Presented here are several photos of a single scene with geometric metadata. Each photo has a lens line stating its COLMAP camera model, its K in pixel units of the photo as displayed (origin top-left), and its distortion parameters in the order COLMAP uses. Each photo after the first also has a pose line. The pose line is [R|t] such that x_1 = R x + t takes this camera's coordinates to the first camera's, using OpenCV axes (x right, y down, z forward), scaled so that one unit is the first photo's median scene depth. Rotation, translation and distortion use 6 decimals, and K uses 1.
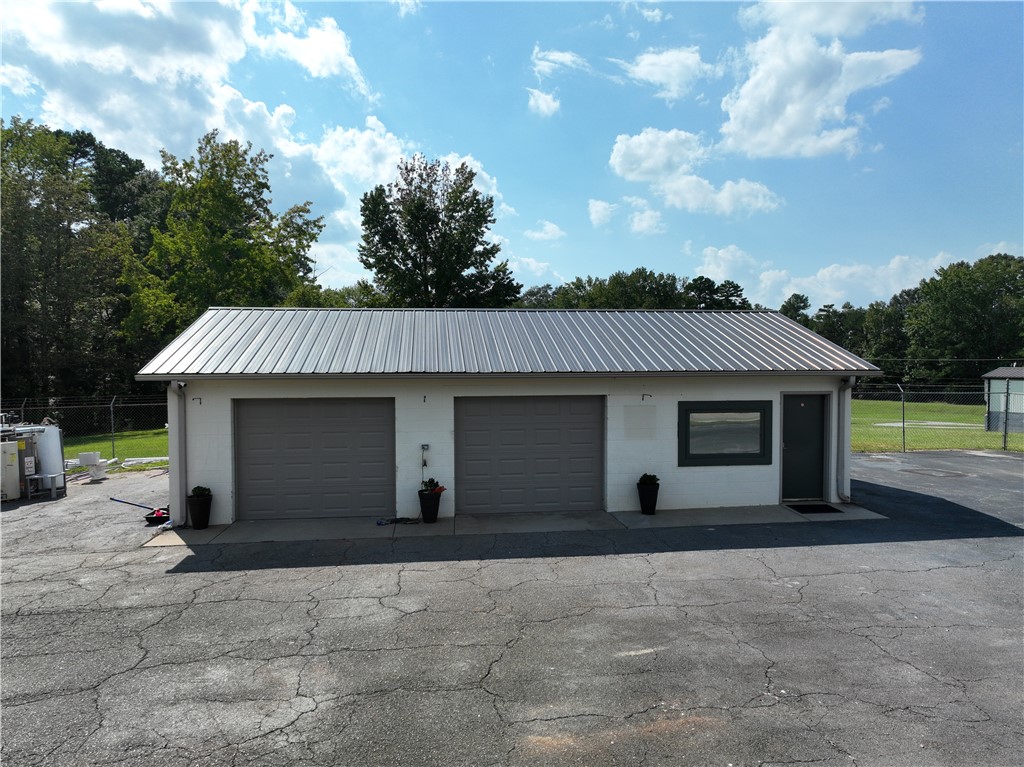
lens RADIAL K [[726.5, 0, 516.7], [0, 726.5, 363.6], [0, 0, 1]] dist [0.003325, 0.004129]
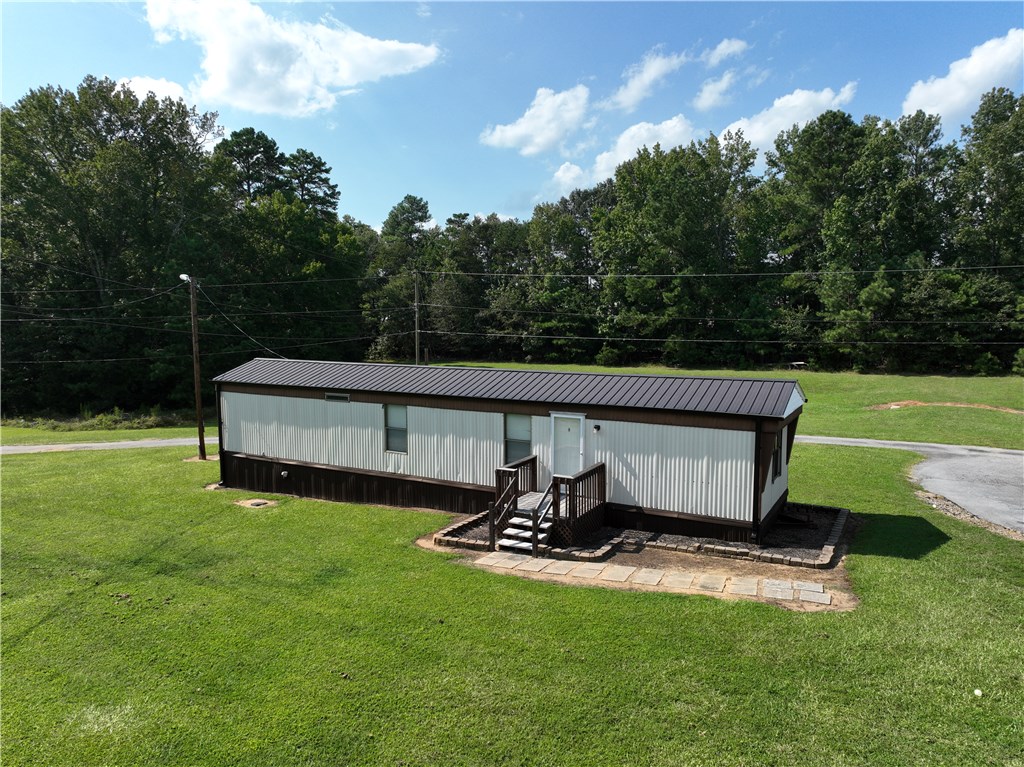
lens RADIAL K [[718.2, 0, 512.0], [0, 718.2, 383.5], [0, 0, 1]] dist [-0.005052, 0.022944]
pose [[0.844036, -0.048528, 0.534086, 0.339228], [-0.000130, 0.995879, 0.090693, 0.027920], [-0.536286, -0.076617, 0.840552, 1.196581]]
